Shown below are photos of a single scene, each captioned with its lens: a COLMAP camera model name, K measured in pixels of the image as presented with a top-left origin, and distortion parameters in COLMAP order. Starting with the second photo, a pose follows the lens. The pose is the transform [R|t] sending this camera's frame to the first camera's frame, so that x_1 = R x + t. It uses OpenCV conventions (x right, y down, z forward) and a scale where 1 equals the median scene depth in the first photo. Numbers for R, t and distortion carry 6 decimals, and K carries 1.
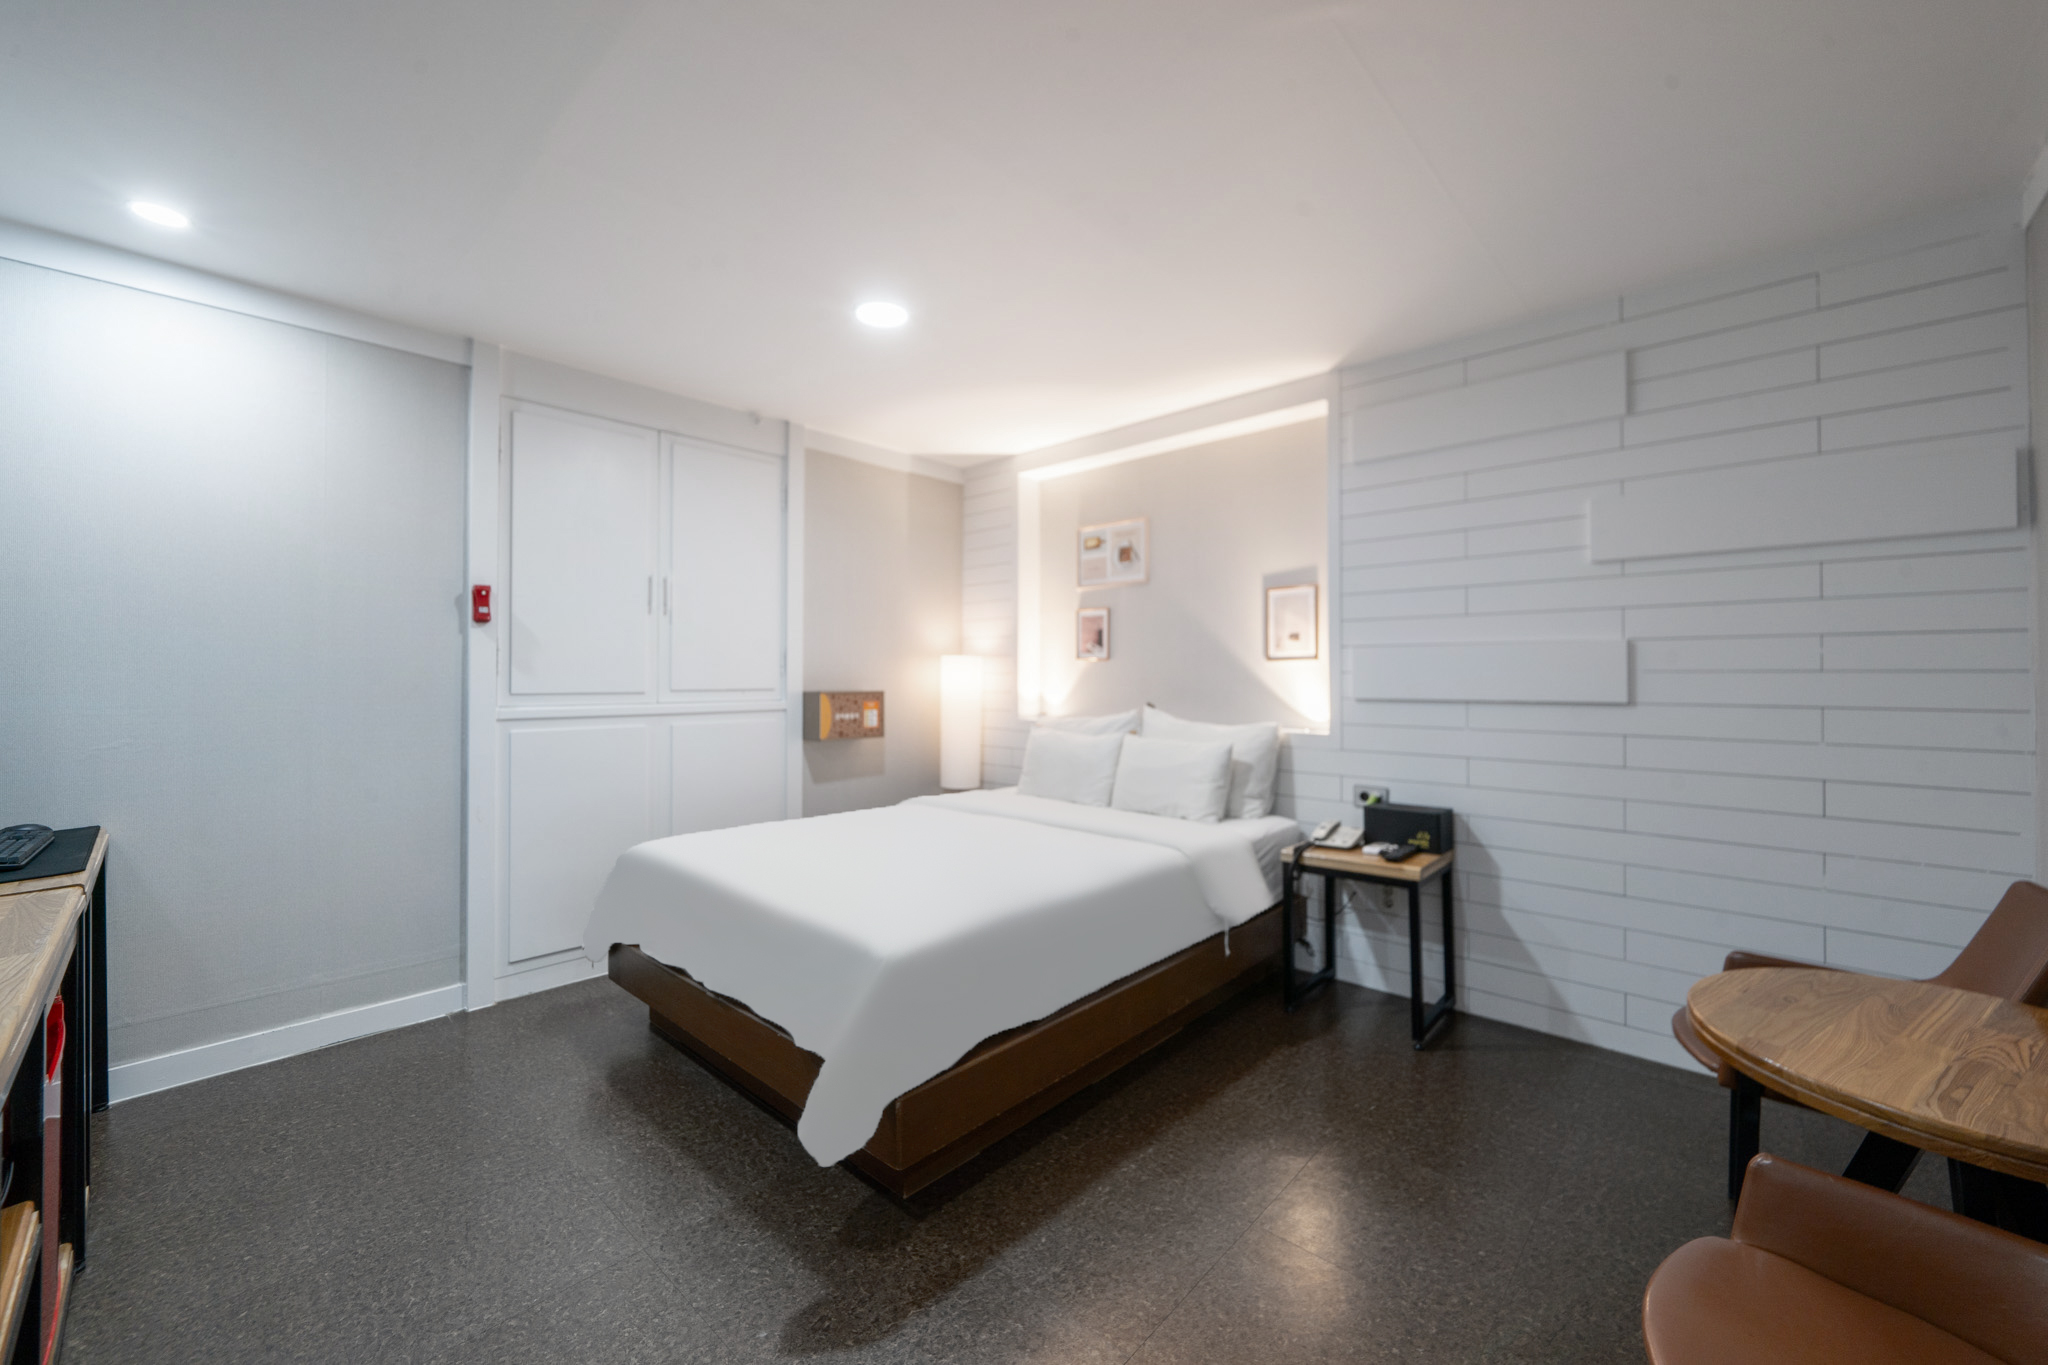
lens RADIAL K [[795.0, 0, 1036.2], [0, 795.0, 667.5], [0, 0, 1]] dist [-0.000258, 0.000031]
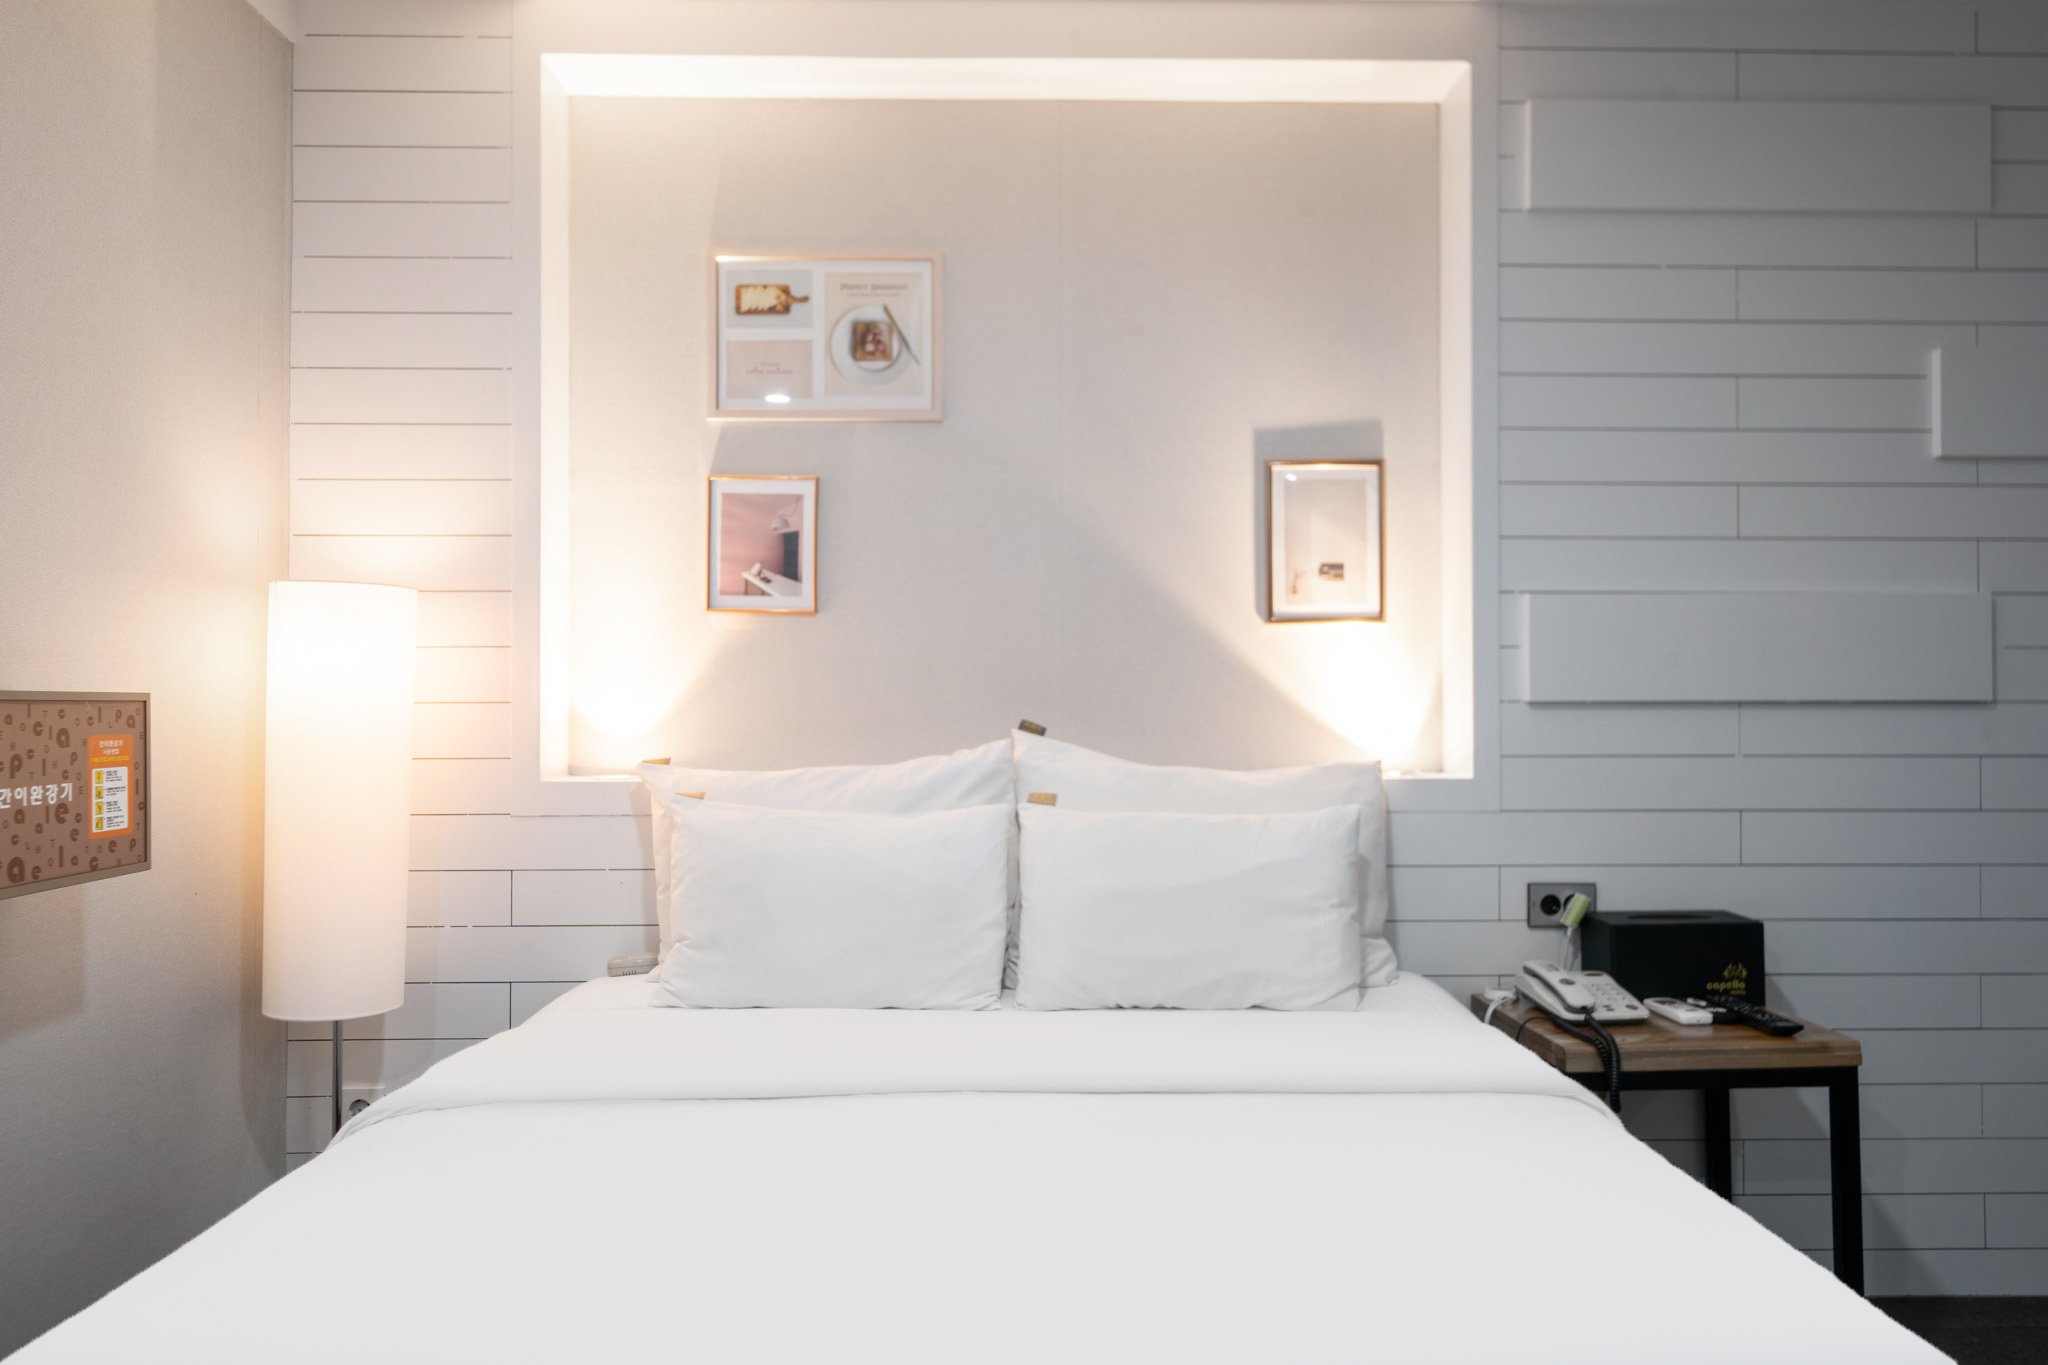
lens RADIAL K [[1390.7, 0, 1018.8], [0, 1390.7, 677.6], [0, 0, 1]] dist [0.004587, -0.000635]
pose [[0.717942, 0.010876, 0.696018, -0.318517], [-0.007496, 0.999941, -0.007893, 0.026690], [-0.696062, 0.000449, 0.717981, 0.487425]]
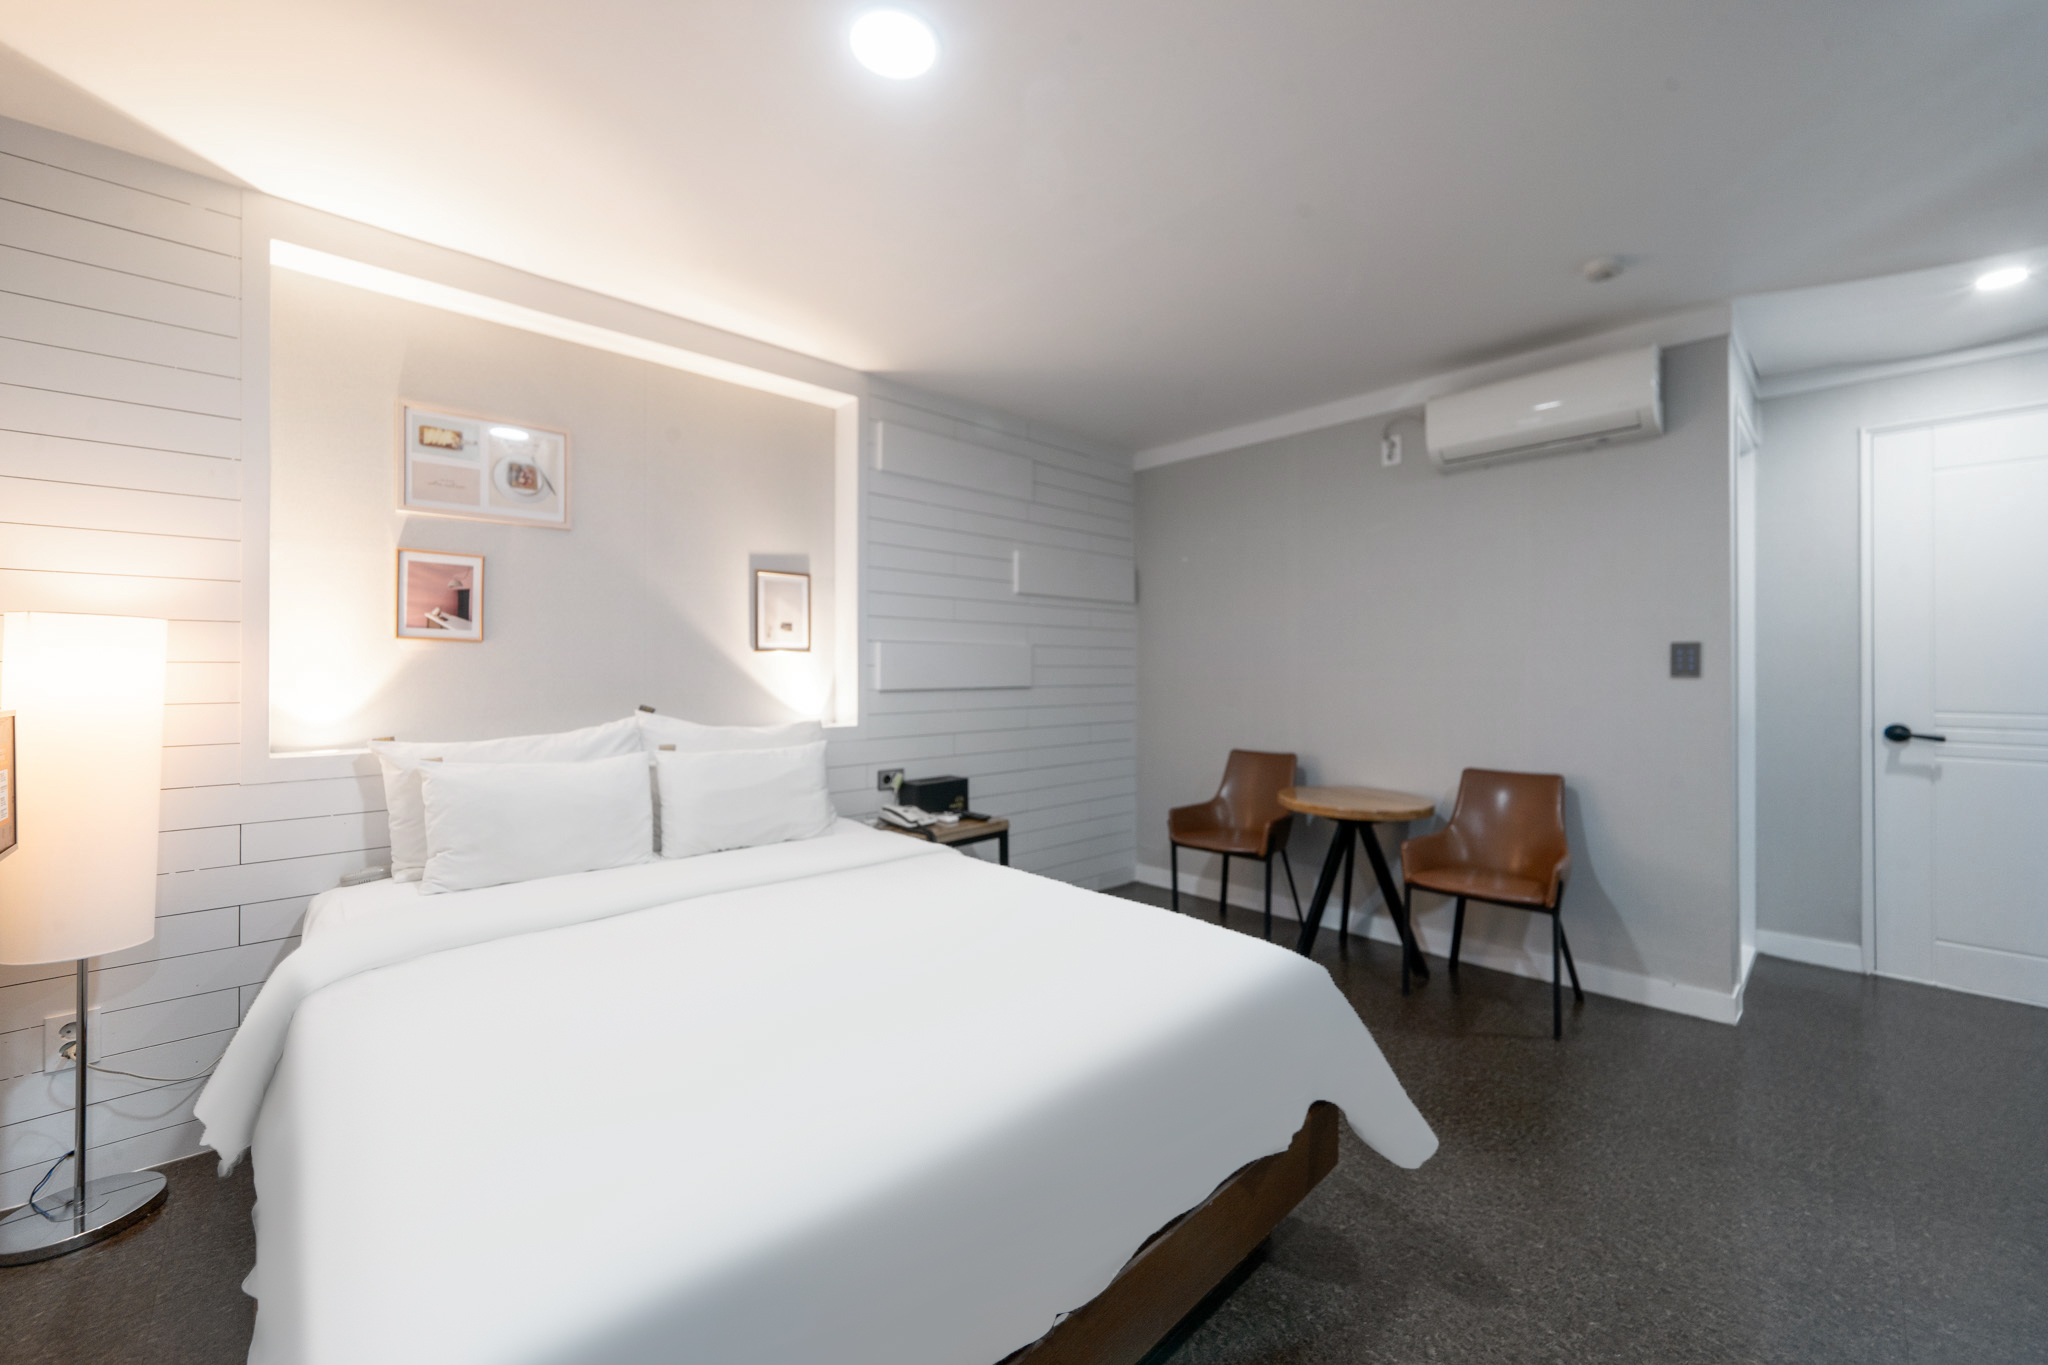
lens RADIAL K [[795.0, 0, 1036.2], [0, 795.0, 667.5], [0, 0, 1]] dist [-0.000258, 0.000031]
pose [[0.057598, 0.004504, 0.998330, -0.519774], [-0.010146, 0.999941, -0.003926, 0.008772], [-0.998288, -0.009903, 0.057641, 0.578312]]
